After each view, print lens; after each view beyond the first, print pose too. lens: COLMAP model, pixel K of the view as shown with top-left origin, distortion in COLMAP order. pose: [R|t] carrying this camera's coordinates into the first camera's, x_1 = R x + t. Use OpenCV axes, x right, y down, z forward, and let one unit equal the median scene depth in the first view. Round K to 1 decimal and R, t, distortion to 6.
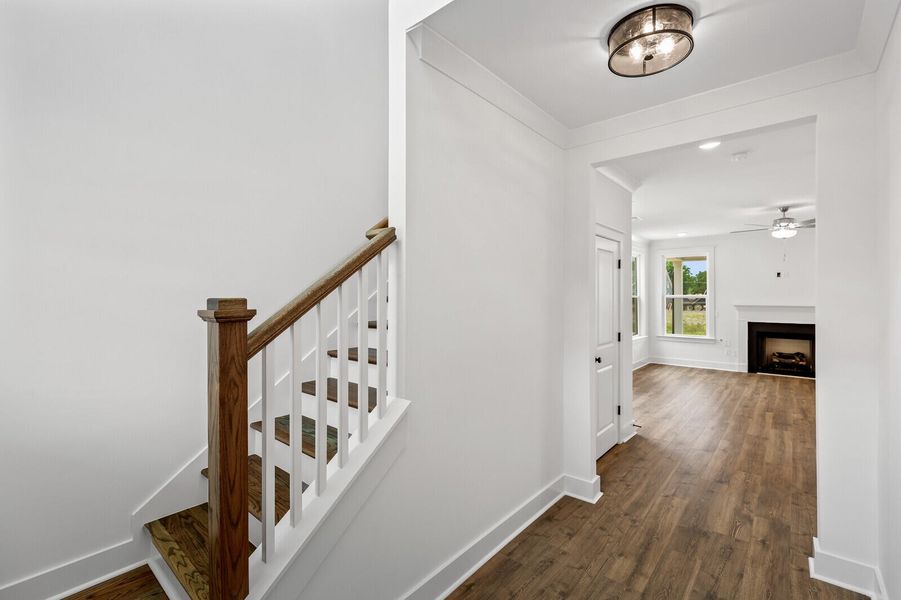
lens RADIAL K [[399.7, 0, 450.7], [0, 399.7, 294.7], [0, 0, 1]] dist [0.001016, 0.000061]
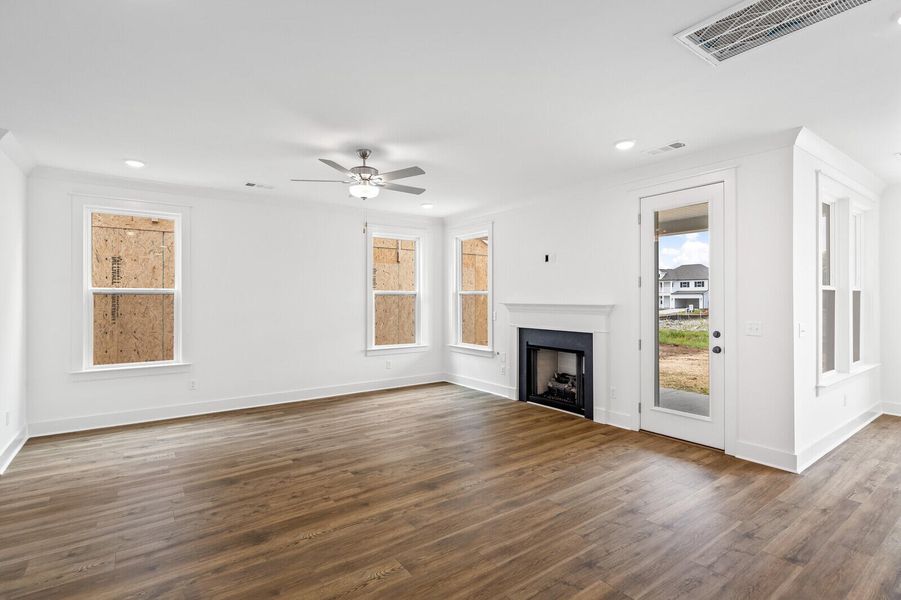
lens RADIAL K [[436.6, 0, 452.0], [0, 436.6, 297.1], [0, 0, 1]] dist [-0.000709, -0.000395]
pose [[0.973515, -0.000416, -0.228625, 0.827505], [0.000650, 0.999999, 0.000951, 0.014826], [0.228624, -0.001075, 0.973514, 0.242749]]
